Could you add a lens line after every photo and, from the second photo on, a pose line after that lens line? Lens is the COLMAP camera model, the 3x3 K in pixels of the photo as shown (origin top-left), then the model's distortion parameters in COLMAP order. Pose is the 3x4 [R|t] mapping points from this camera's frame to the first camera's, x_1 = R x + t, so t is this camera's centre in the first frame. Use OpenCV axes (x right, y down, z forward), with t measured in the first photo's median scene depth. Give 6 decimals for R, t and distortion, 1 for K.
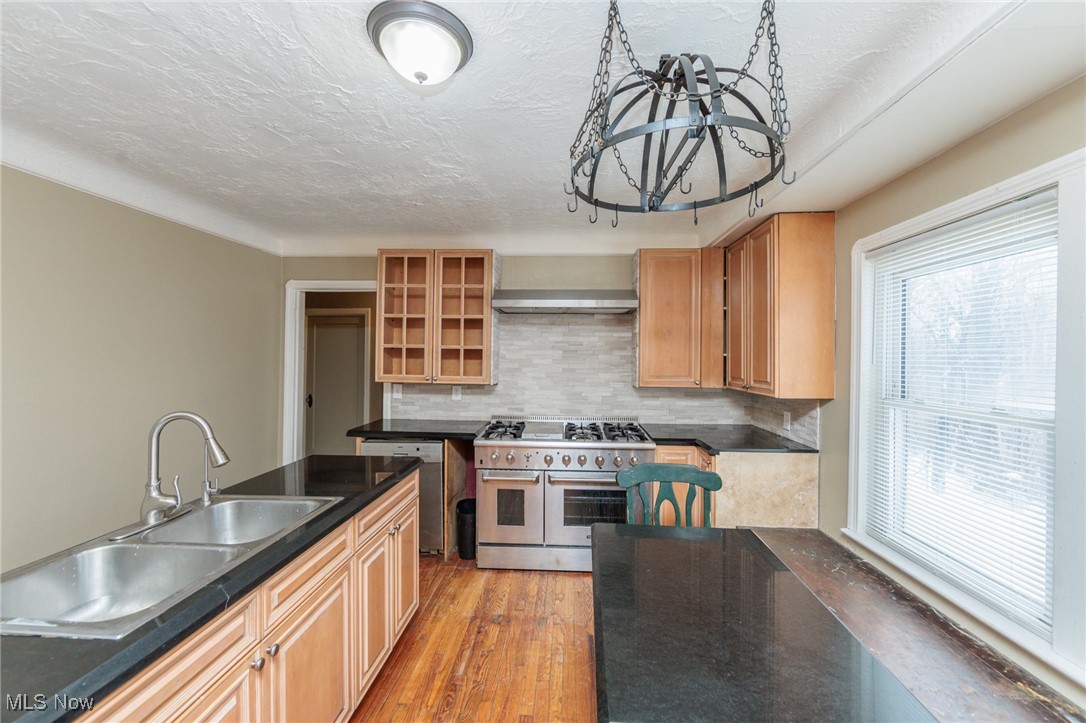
lens RADIAL K [[425.0, 0, 544.8], [0, 425.0, 356.6], [0, 0, 1]] dist [-0.002755, 0.000327]
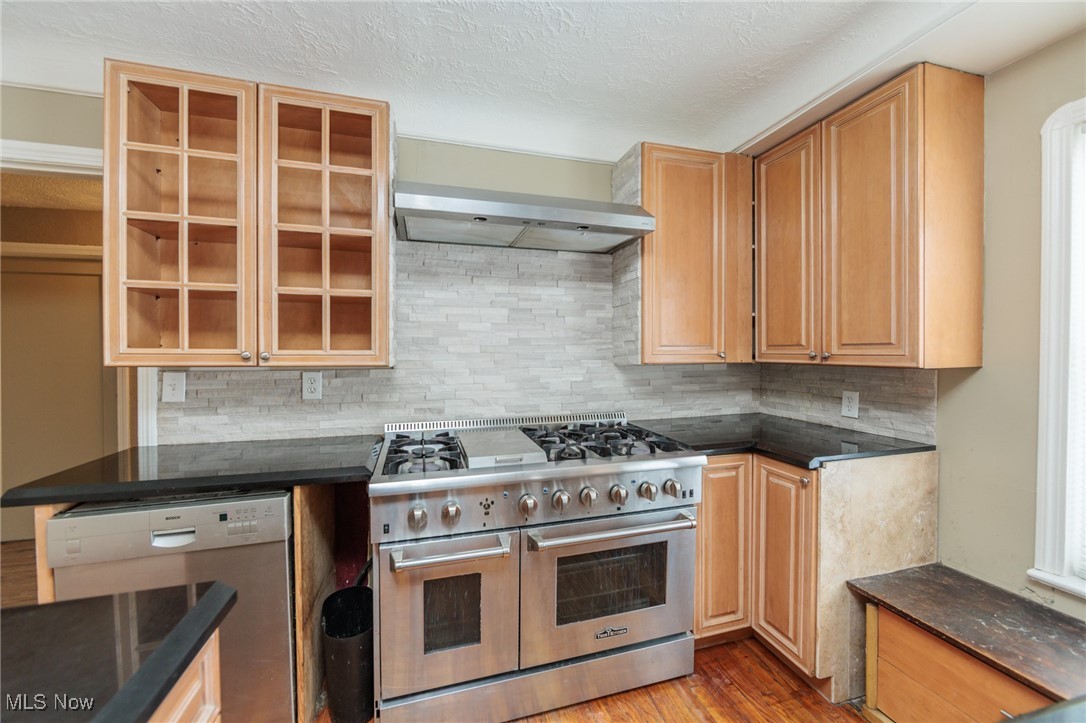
lens RADIAL K [[425.0, 0, 543.6], [0, 425.0, 356.4], [0, 0, 1]] dist [-0.002755, 0.000327]
pose [[0.941623, -0.015761, 0.336299, -0.137949], [0.010983, 0.999810, 0.016105, 0.053151], [-0.336489, -0.011471, 0.941618, 0.498009]]
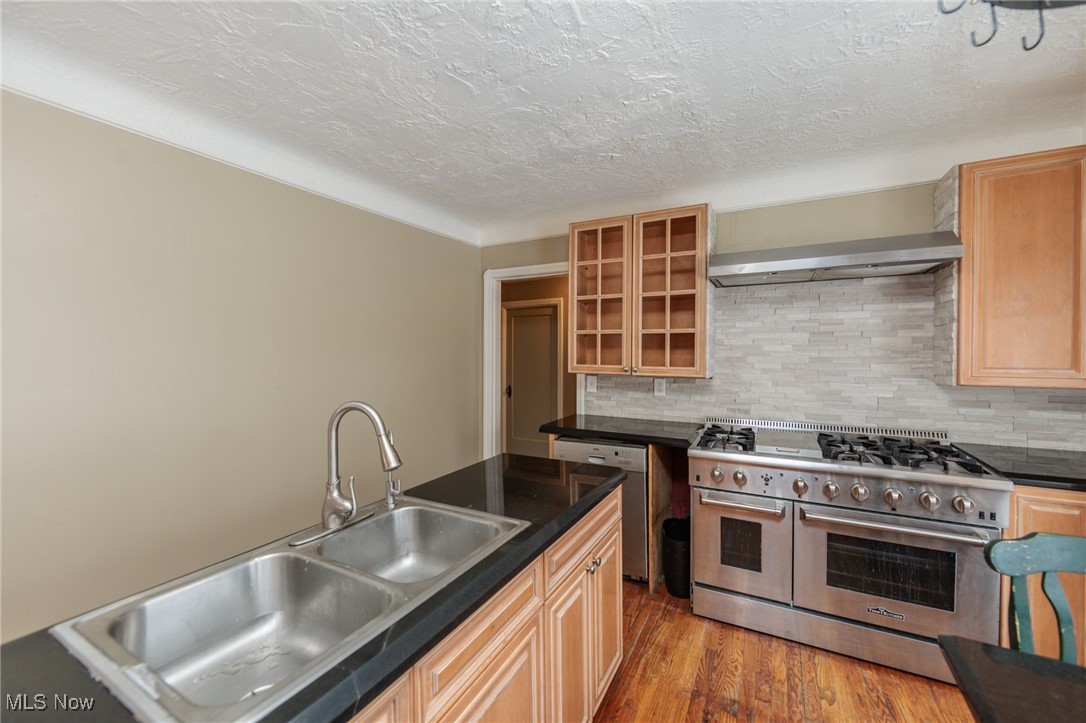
lens RADIAL K [[425.0, 0, 544.0], [0, 425.0, 356.6], [0, 0, 1]] dist [-0.002755, 0.000327]
pose [[0.906538, -0.004971, -0.422095, -0.074888], [0.010559, 0.999885, 0.010900, 0.016912], [0.421993, -0.014338, 0.906486, 0.186680]]
